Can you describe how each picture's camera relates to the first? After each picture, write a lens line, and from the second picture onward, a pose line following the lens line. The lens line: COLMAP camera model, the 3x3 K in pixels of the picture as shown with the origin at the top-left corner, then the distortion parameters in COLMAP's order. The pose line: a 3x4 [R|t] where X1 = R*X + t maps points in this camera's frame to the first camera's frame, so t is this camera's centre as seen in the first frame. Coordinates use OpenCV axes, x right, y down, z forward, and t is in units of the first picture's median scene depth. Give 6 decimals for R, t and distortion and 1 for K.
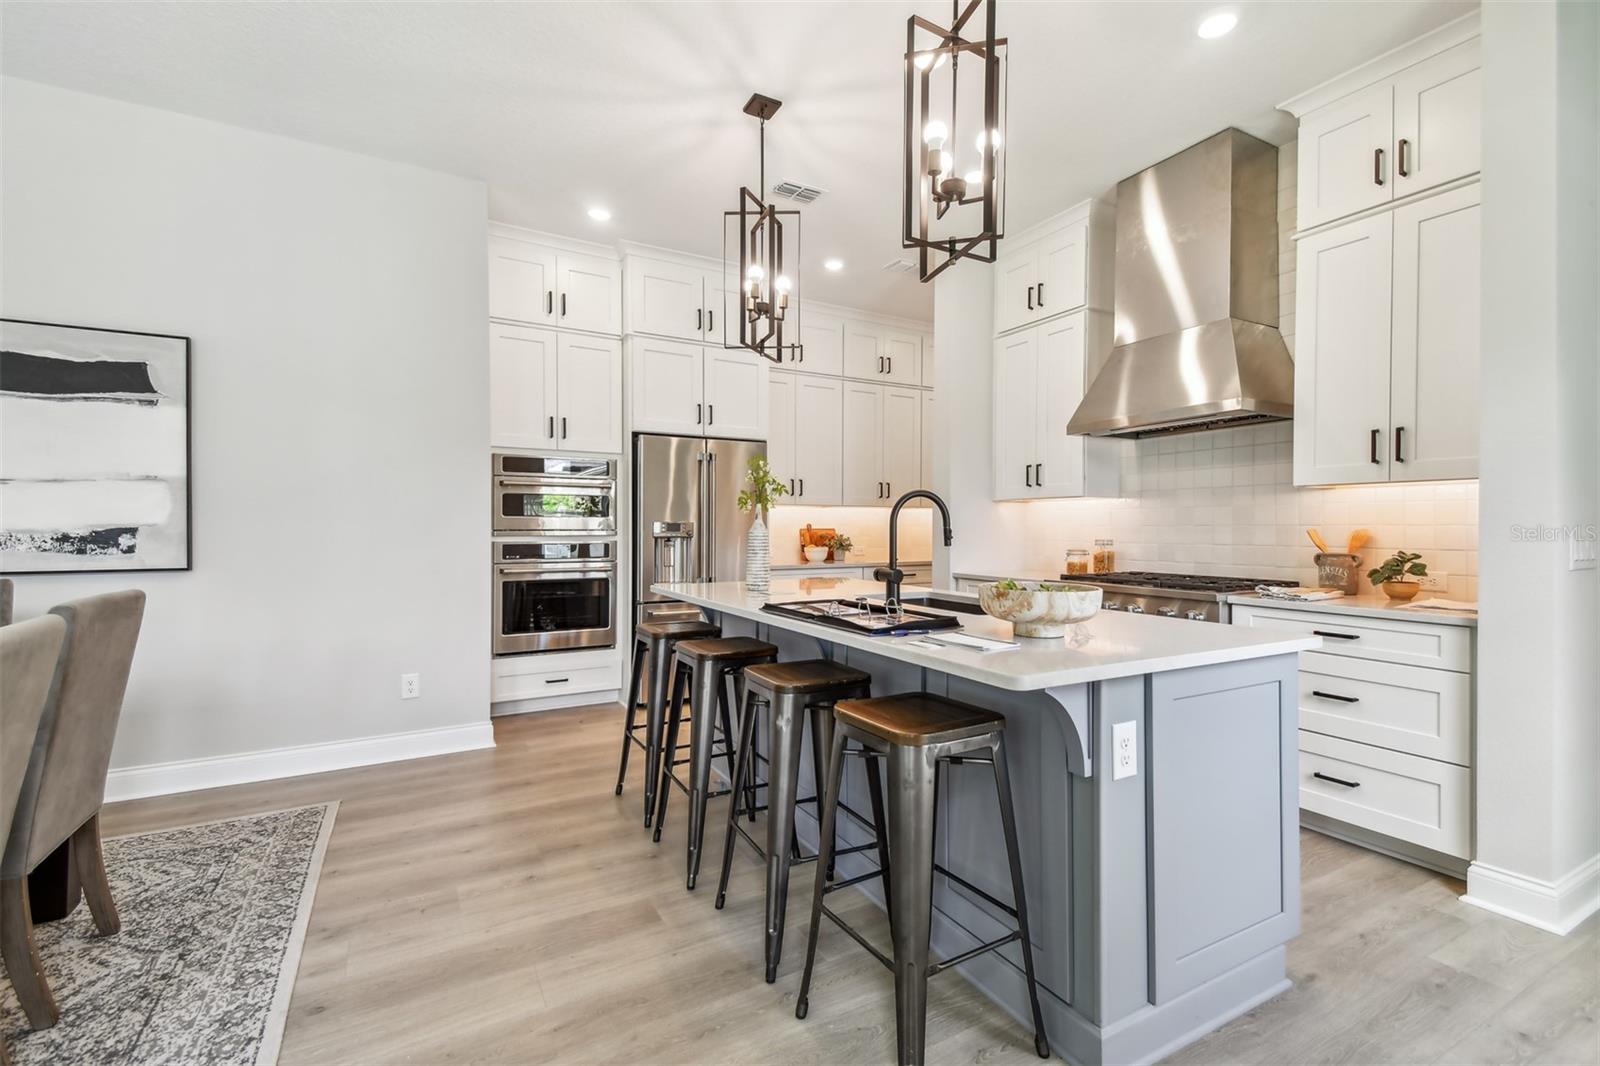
lens RADIAL K [[704.4, 0, 788.6], [0, 704.4, 528.2], [0, 0, 1]] dist [0.041512, -0.003103]
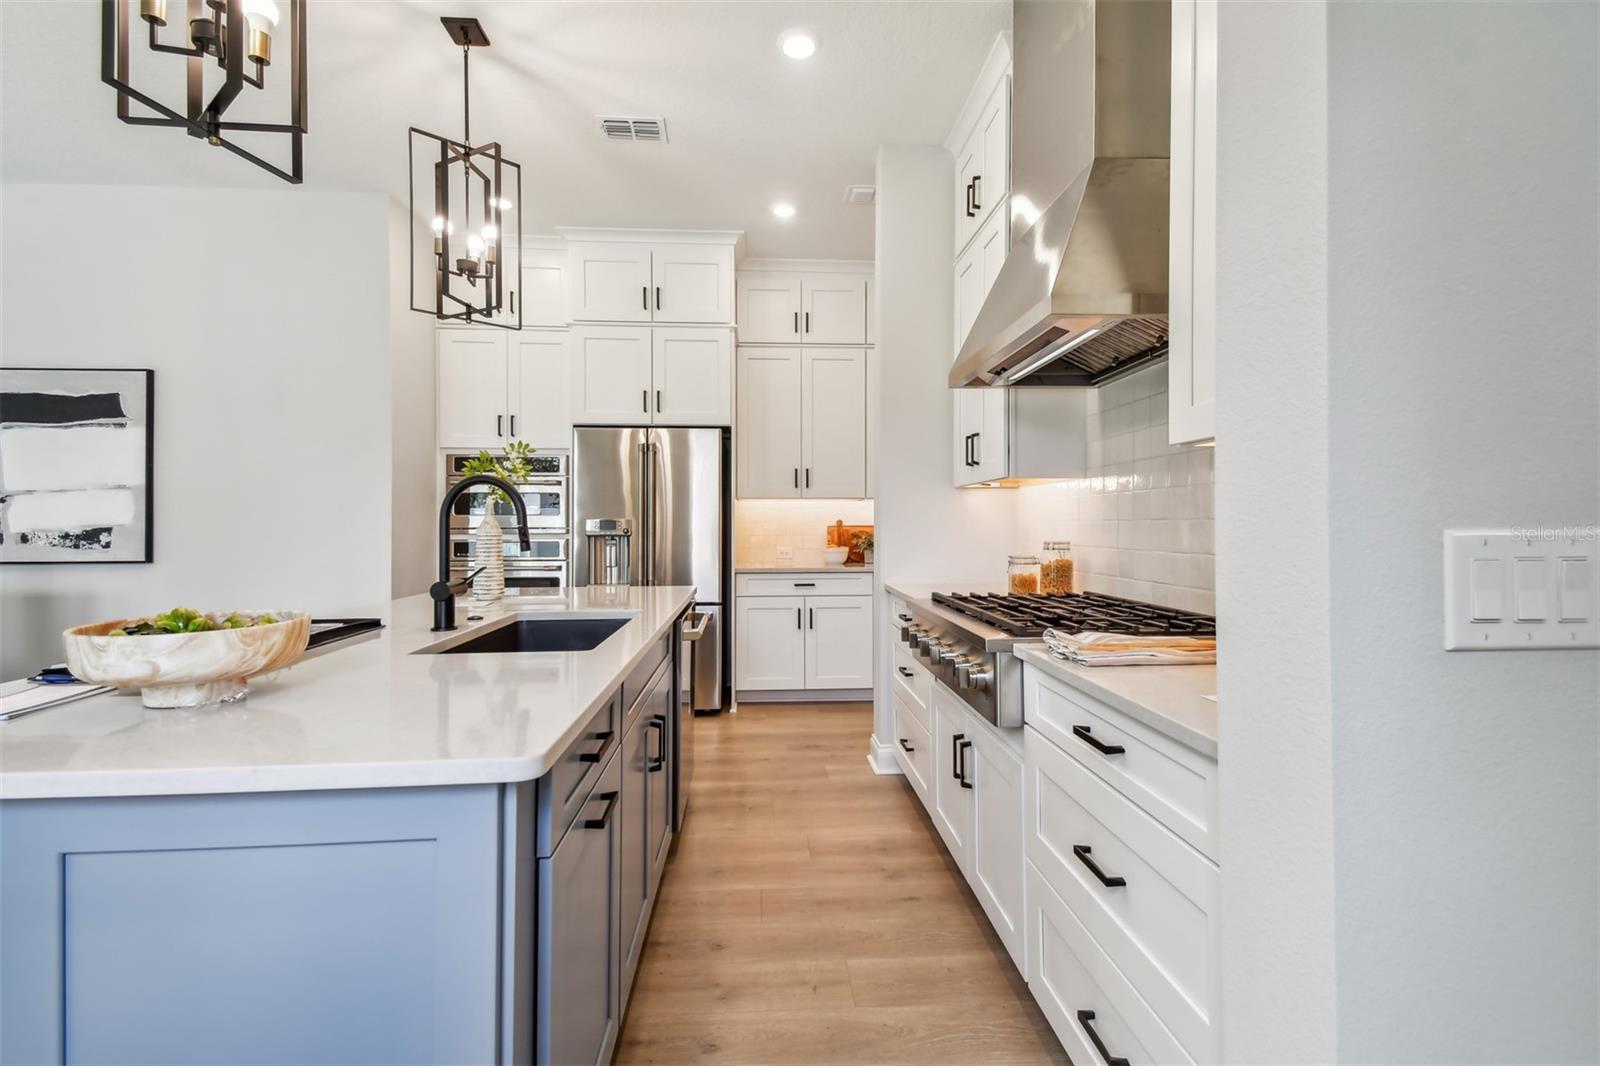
lens RADIAL K [[656.1, 0, 808.1], [0, 656.1, 522.5], [0, 0, 1]] dist [-0.003506, -0.000041]
pose [[0.916410, -0.004725, -0.400213, 0.614990], [0.003762, 0.999988, -0.003193, -0.001107], [0.400224, 0.001420, 0.916416, 0.451362]]
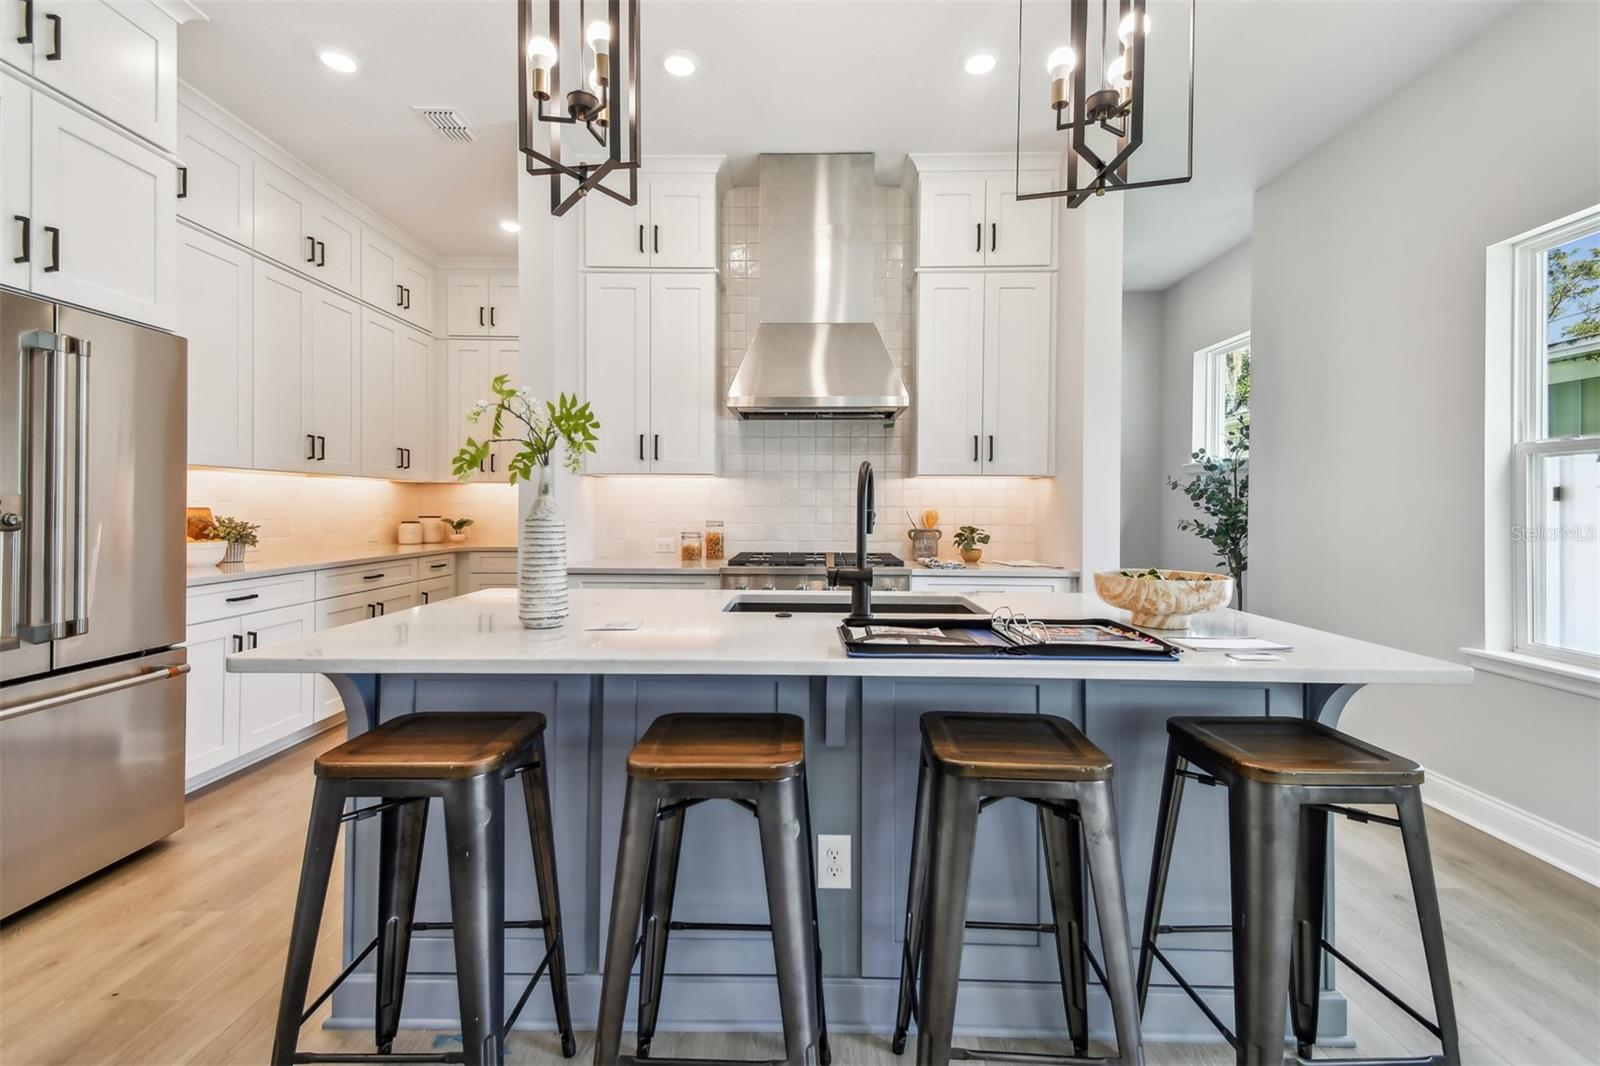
lens RADIAL K [[704.4, 0, 802.5], [0, 704.4, 507.5], [0, 0, 1]] dist [0.041512, -0.003103]
pose [[0.493518, 0.001239, 0.869735, -0.412379], [-0.004096, 0.999991, 0.000900, -0.003445], [-0.869726, -0.004006, 0.493518, 0.555678]]
